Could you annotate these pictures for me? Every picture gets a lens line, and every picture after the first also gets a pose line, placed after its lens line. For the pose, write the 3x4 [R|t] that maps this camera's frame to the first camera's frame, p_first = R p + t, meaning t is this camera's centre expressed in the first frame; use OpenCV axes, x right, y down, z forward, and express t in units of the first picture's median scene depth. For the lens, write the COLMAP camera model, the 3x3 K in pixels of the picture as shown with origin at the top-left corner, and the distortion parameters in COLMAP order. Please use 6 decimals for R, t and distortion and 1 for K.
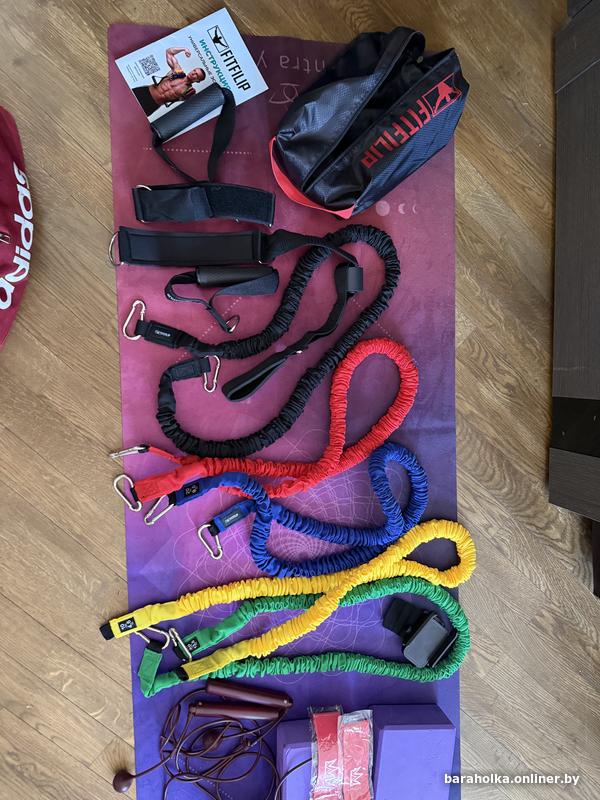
lens RADIAL K [[554.1, 0, 296.9], [0, 554.1, 402.3], [0, 0, 1]] dist [0.002710, -0.018501]
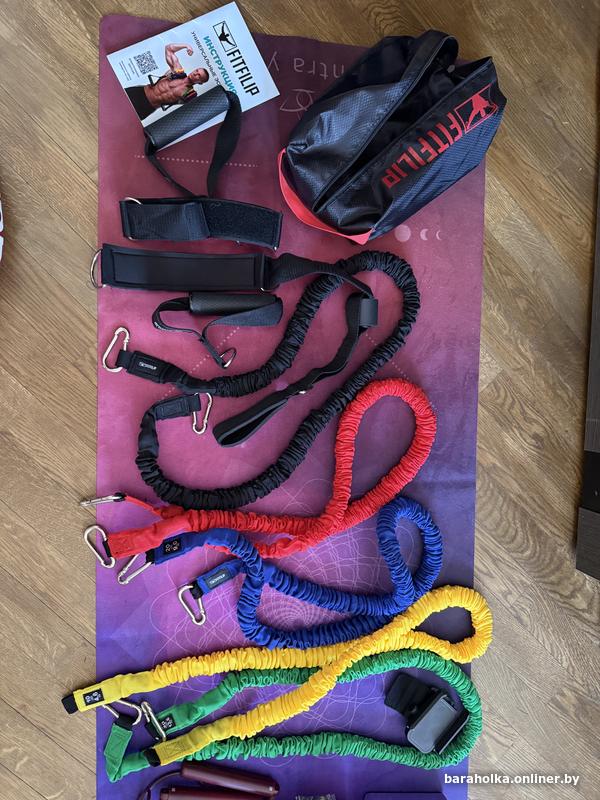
lens RADIAL K [[554.1, 0, 298.5], [0, 554.1, 405.2], [0, 0, 1]] dist [0.002710, -0.018501]
pose [[0.999192, 0.040077, -0.003043, 0.001342], [-0.040111, 0.999122, -0.012121, -0.059222], [0.002555, 0.012233, 0.999922, 0.118707]]
